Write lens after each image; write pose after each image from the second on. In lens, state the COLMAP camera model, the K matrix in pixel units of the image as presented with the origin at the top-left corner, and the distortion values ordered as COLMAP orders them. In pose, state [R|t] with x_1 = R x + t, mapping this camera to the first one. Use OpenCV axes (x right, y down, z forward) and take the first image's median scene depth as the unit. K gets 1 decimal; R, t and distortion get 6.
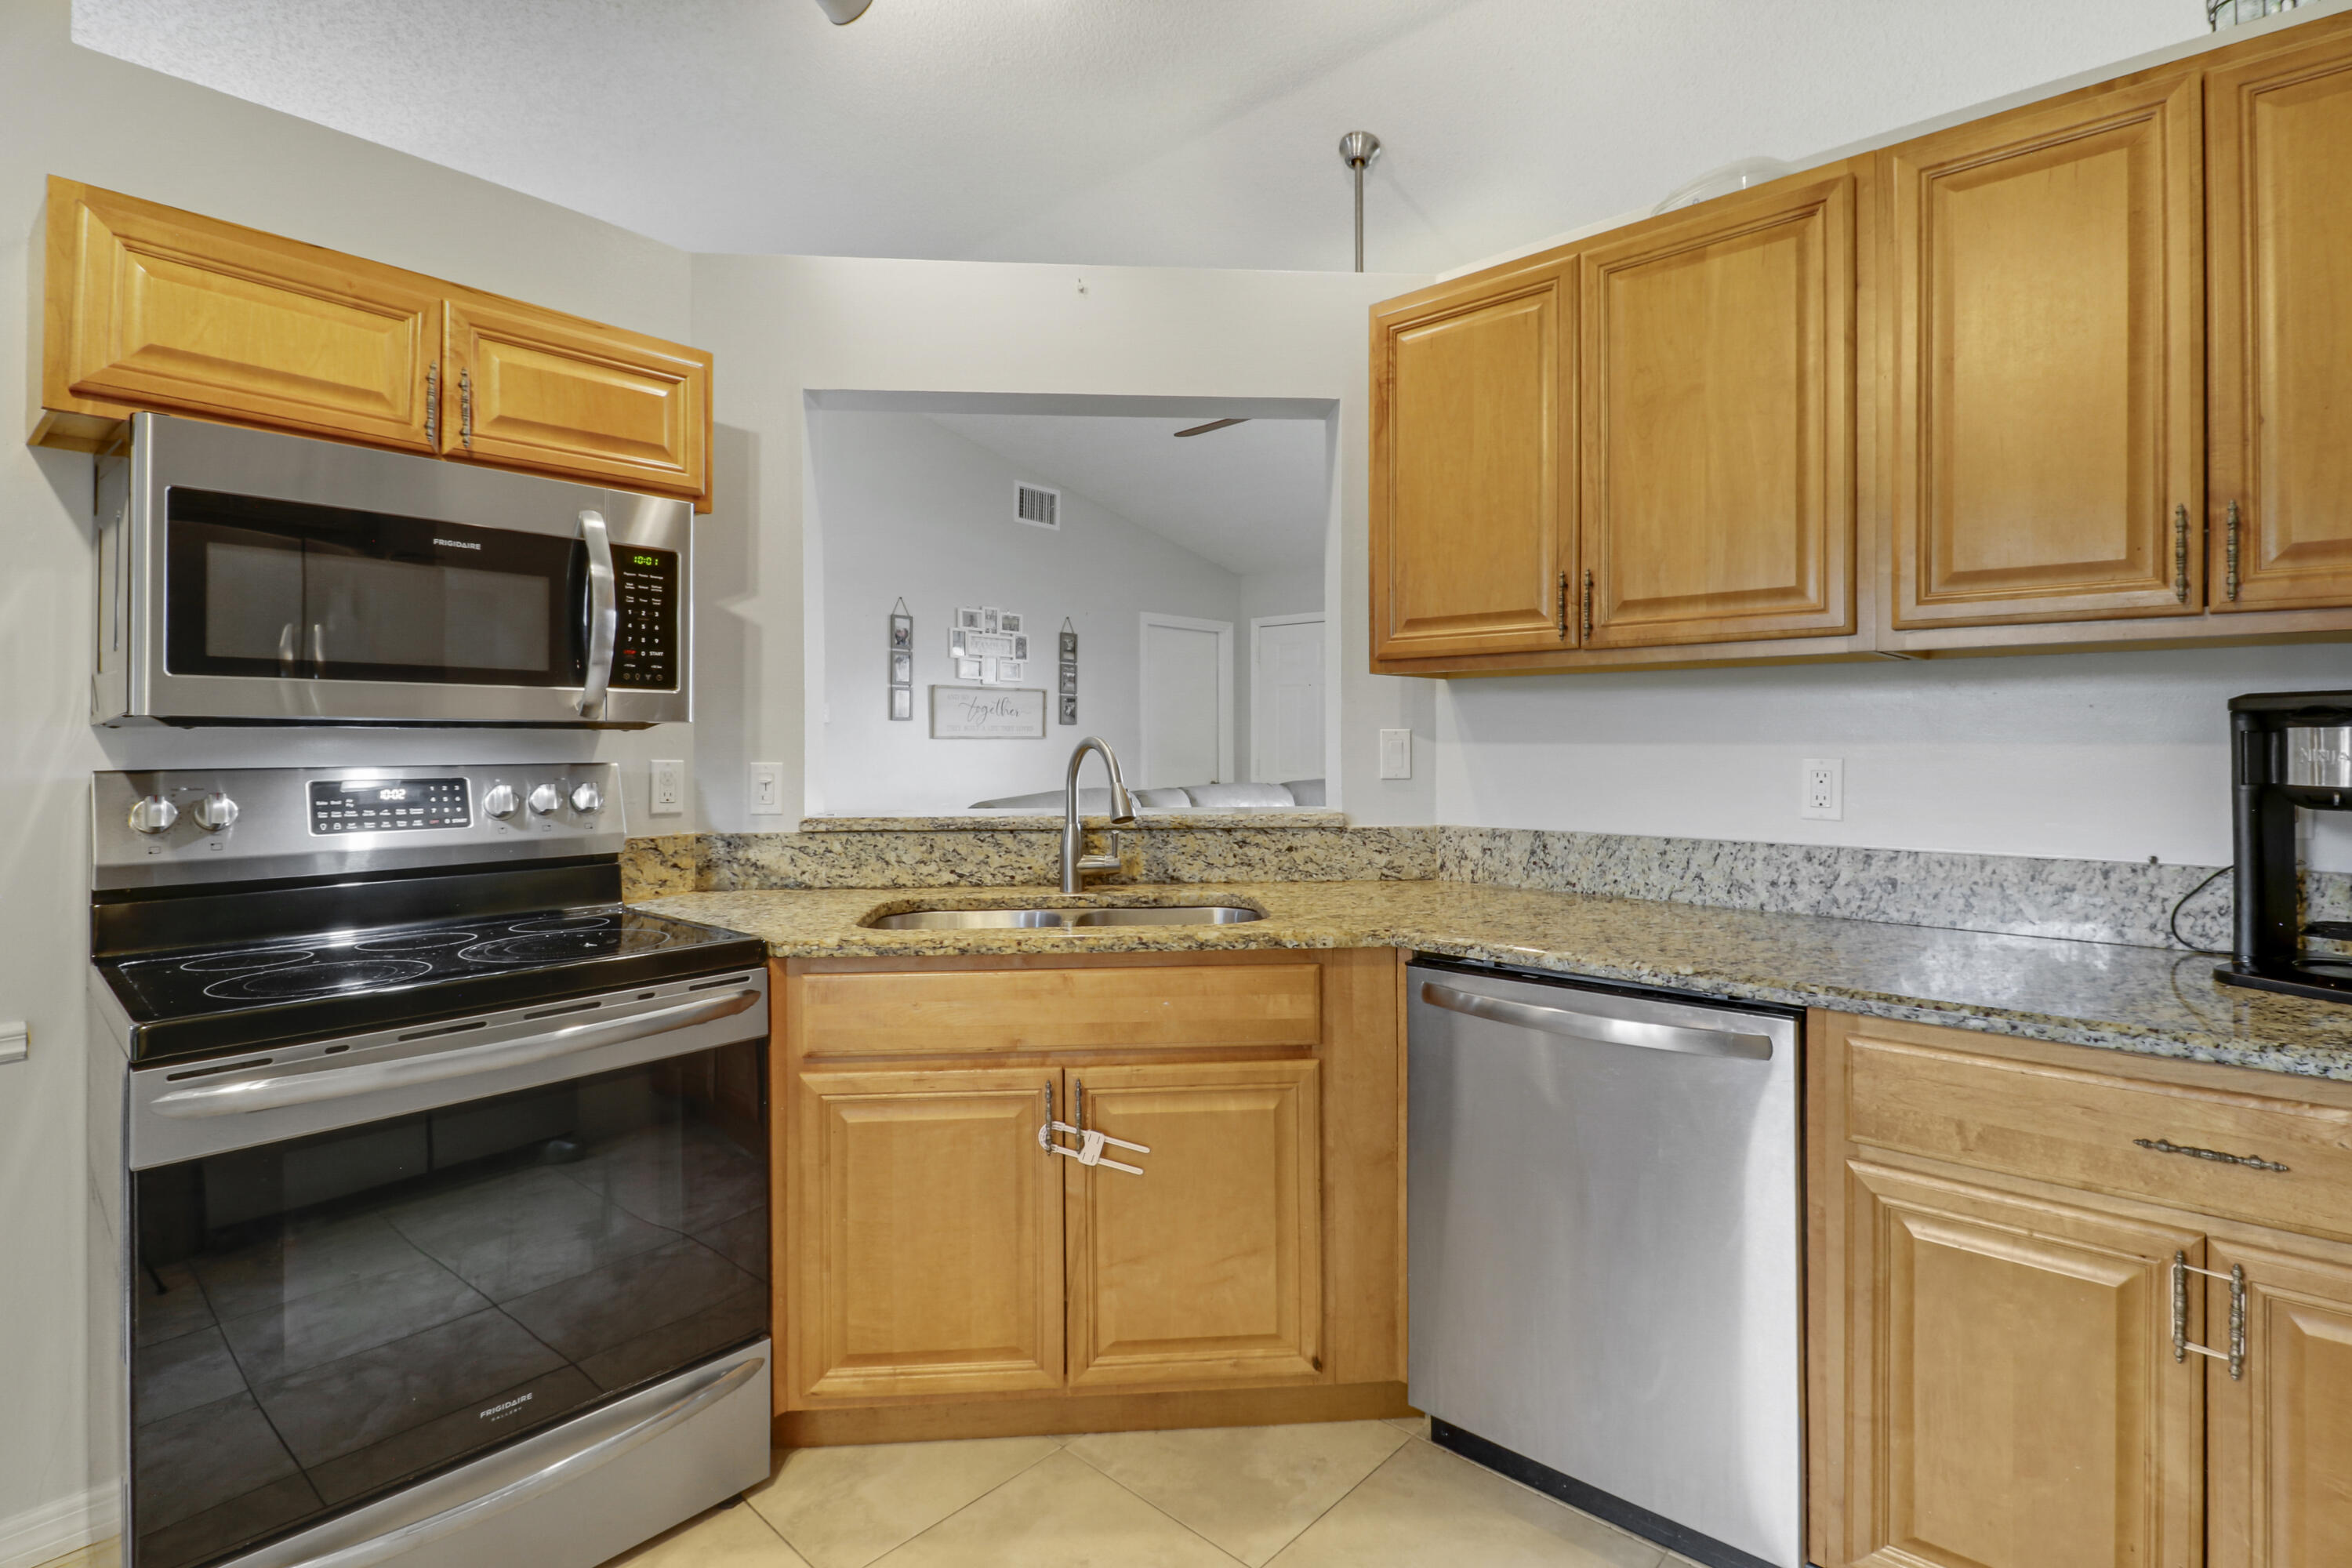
lens RADIAL K [[1106.5, 0, 1175.5], [0, 1106.5, 739.3], [0, 0, 1]] dist [0.001853, -0.012279]
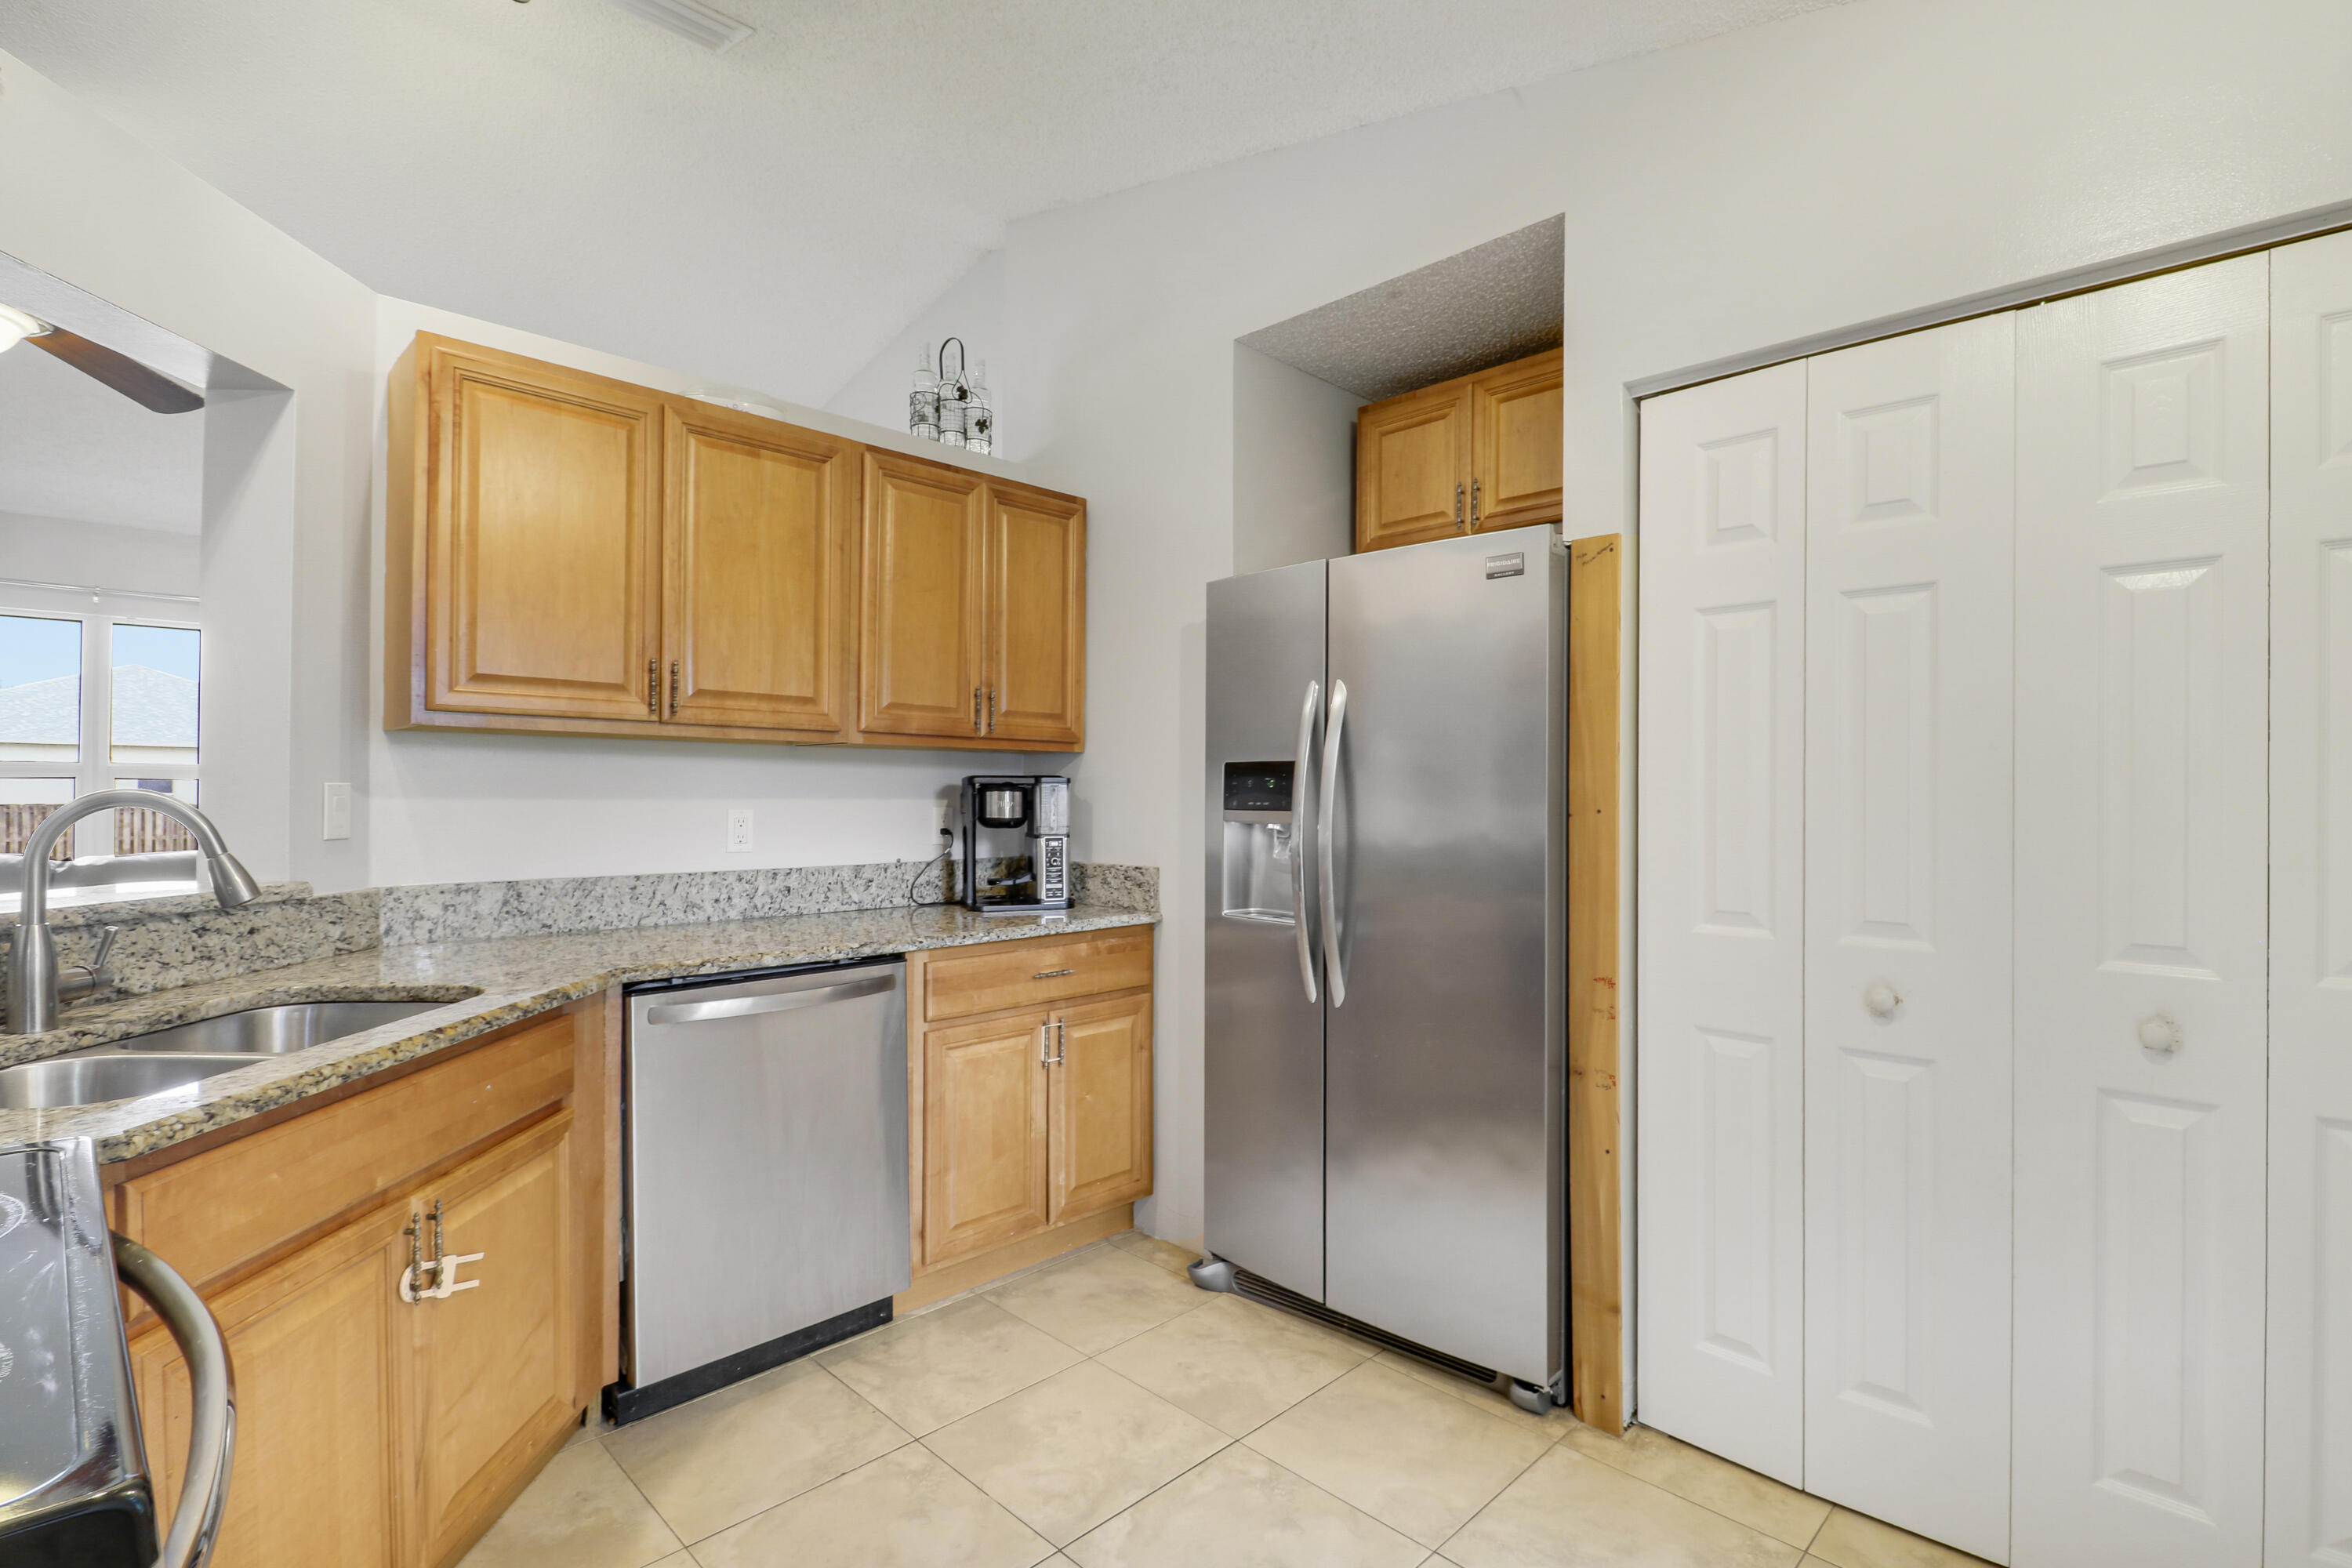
lens RADIAL K [[1086.7, 0, 1176.0], [0, 1086.7, 784.0], [0, 0, 1]] dist [-0.000918, -0.000133]
pose [[0.051944, 0.013835, 0.998554, -0.831272], [-0.003189, 0.999901, -0.013688, 0.001645], [-0.998645, -0.002474, 0.051983, 0.375555]]
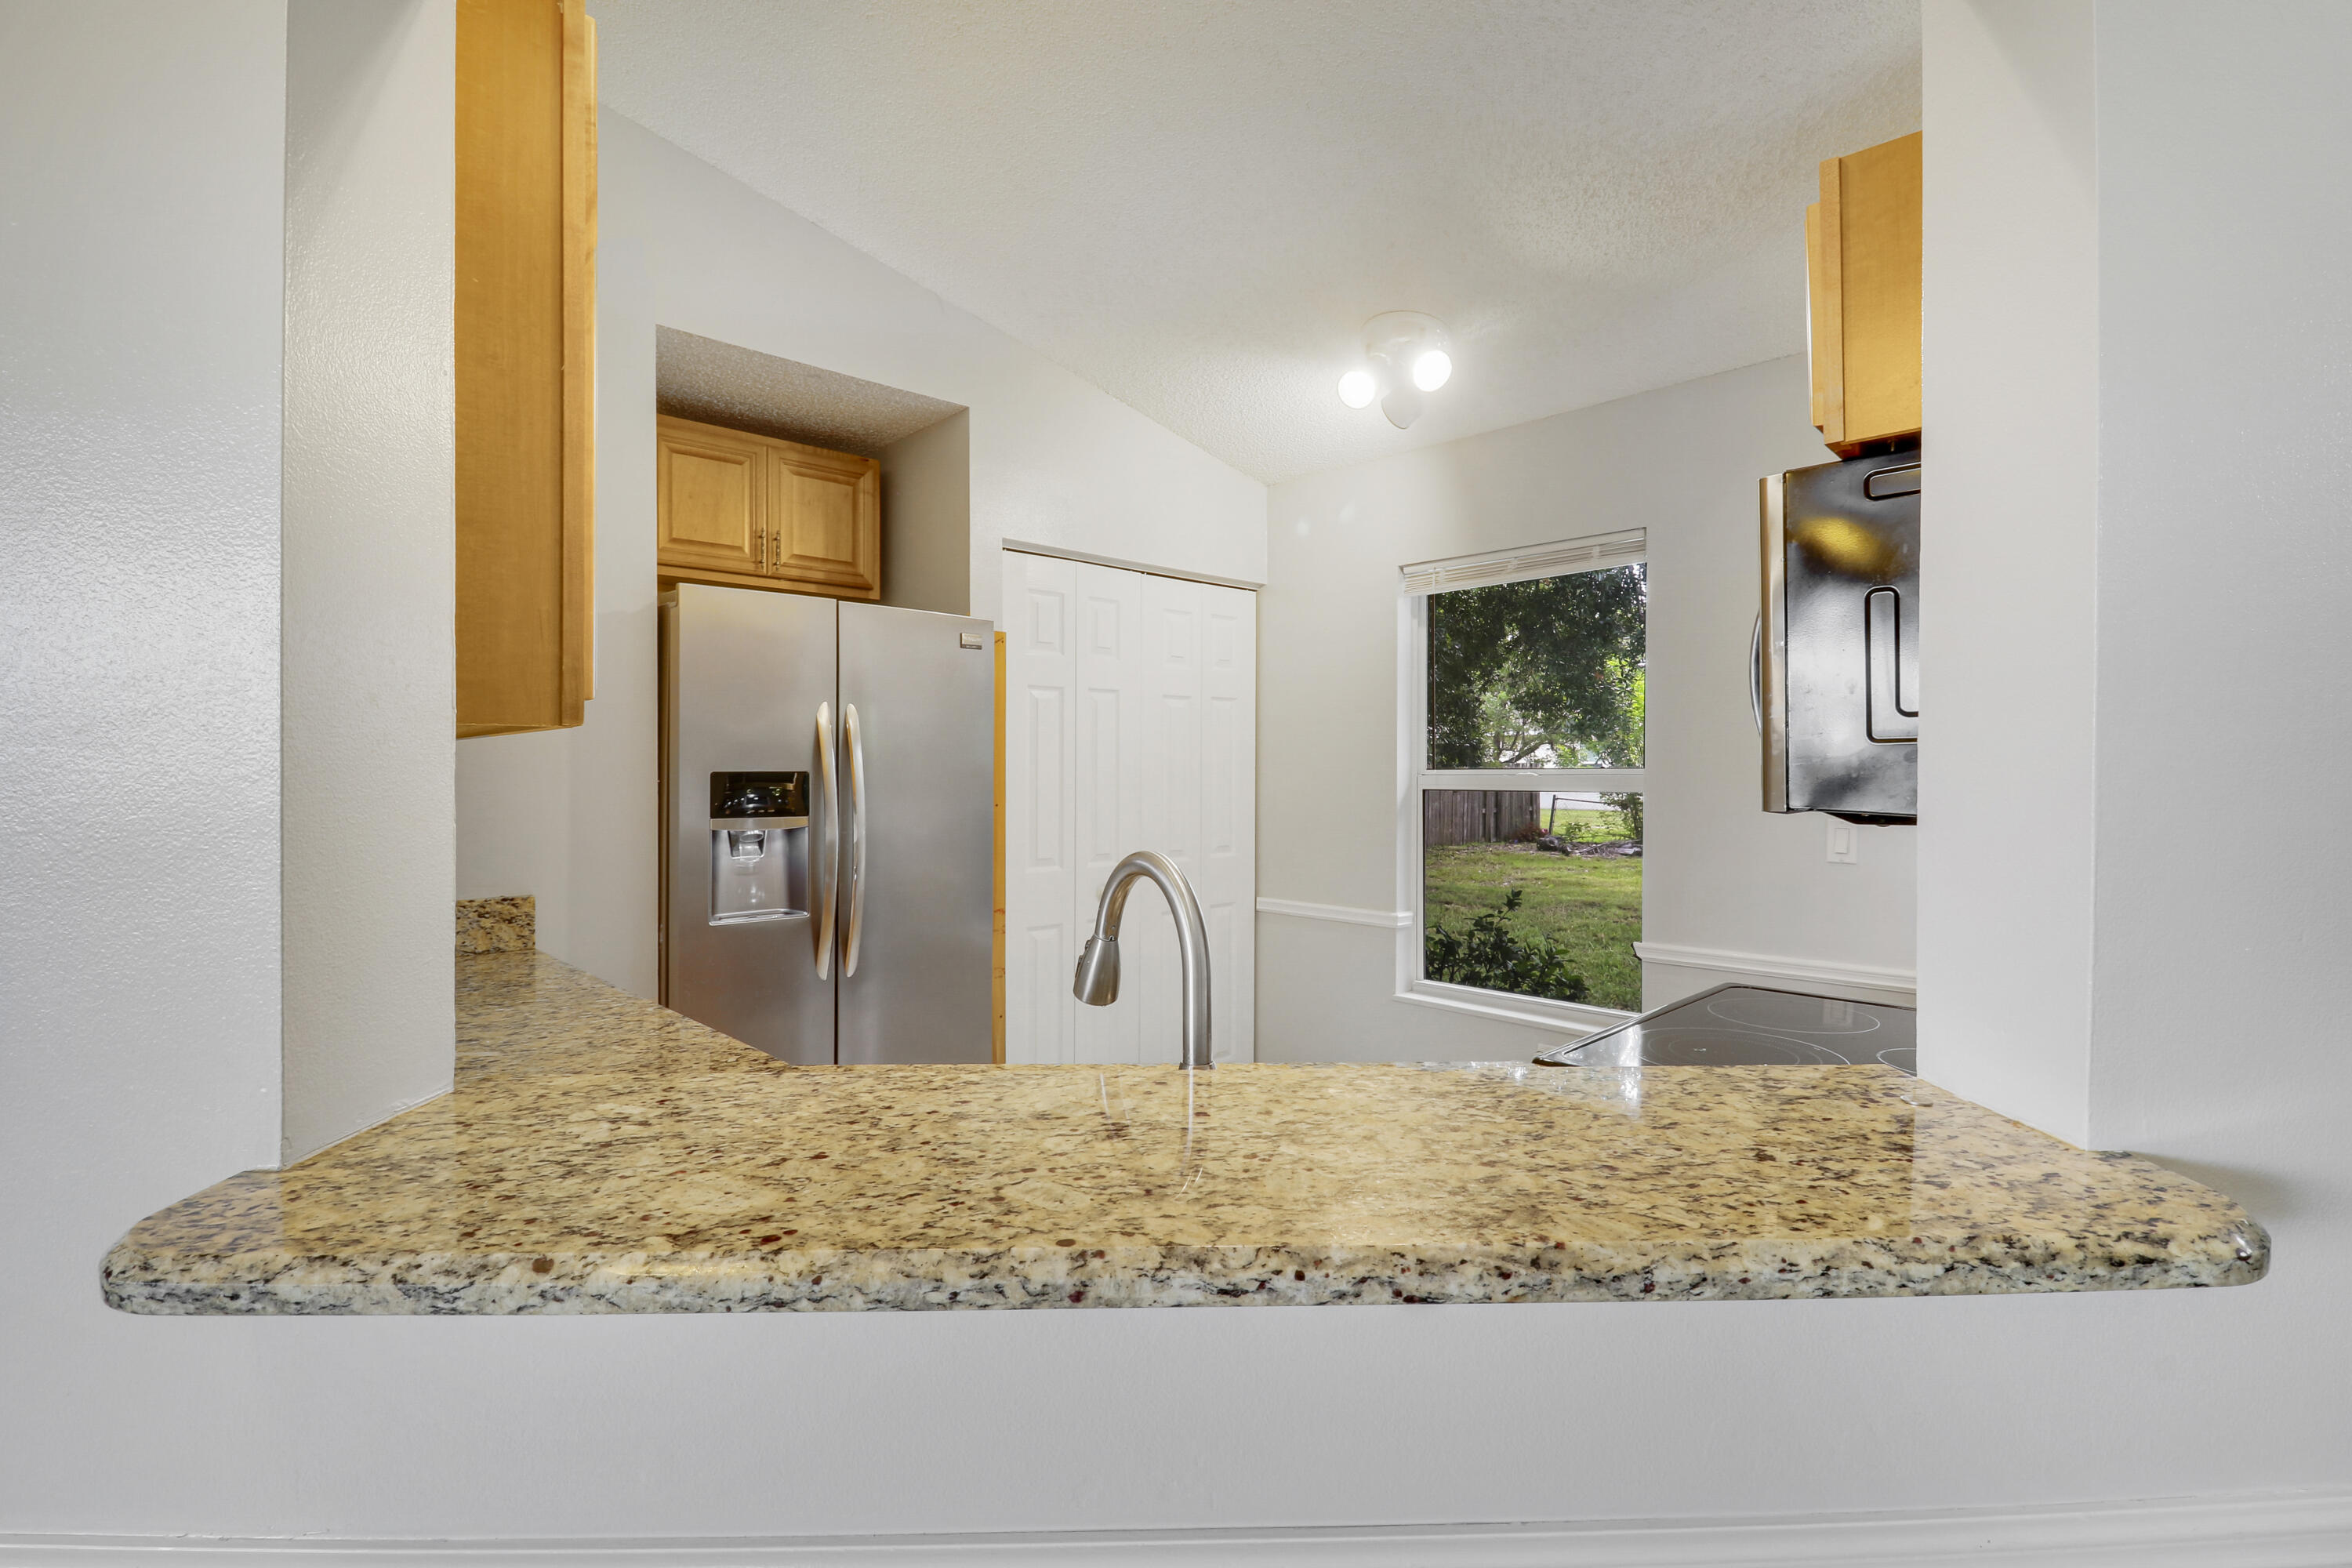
lens RADIAL K [[1098.9, 0, 1146.9], [0, 1098.9, 779.1], [0, 0, 1]] dist [0.001442, -0.011638]
pose [[-0.995869, 0.008365, 0.090421, -0.113226], [0.009215, 0.999917, 0.008982, -0.042428], [-0.090338, 0.009778, -0.995863, 1.723671]]
